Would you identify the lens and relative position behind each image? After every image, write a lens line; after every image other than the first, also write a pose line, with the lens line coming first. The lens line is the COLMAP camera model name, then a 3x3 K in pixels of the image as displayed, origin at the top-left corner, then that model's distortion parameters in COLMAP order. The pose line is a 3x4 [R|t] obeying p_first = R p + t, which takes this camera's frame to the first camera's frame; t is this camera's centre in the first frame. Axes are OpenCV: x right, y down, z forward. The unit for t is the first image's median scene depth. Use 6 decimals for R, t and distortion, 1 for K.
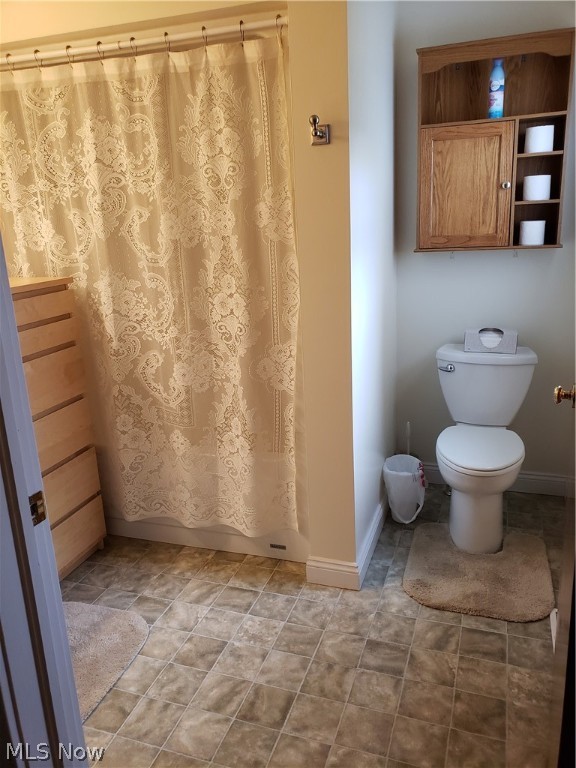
lens RADIAL K [[604.1, 0, 284.5], [0, 604.1, 383.0], [0, 0, 1]] dist [0.020379, 0.012219]
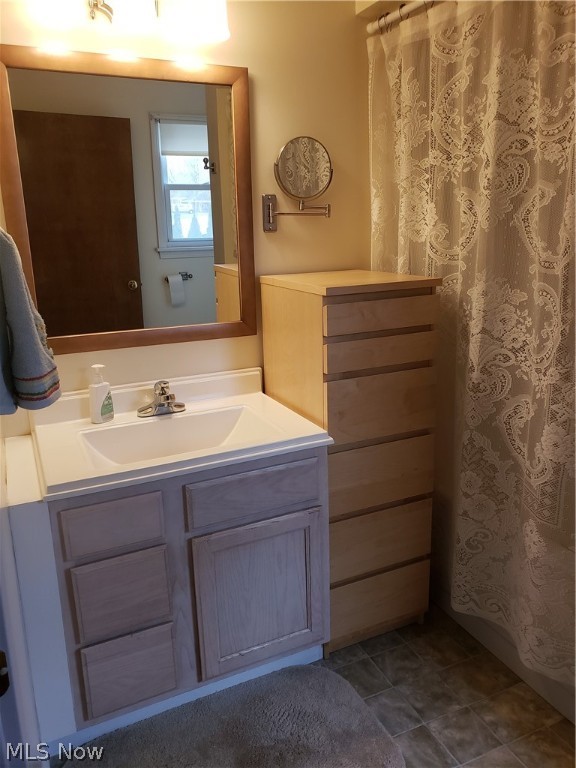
lens RADIAL K [[604.1, 0, 295.2], [0, 604.1, 377.9], [0, 0, 1]] dist [0.020379, 0.012219]
pose [[0.699382, 0.205478, -0.684576, 0.064623], [-0.205095, 0.975201, 0.083179, -0.077883], [0.684691, 0.082229, 0.724180, 0.334074]]
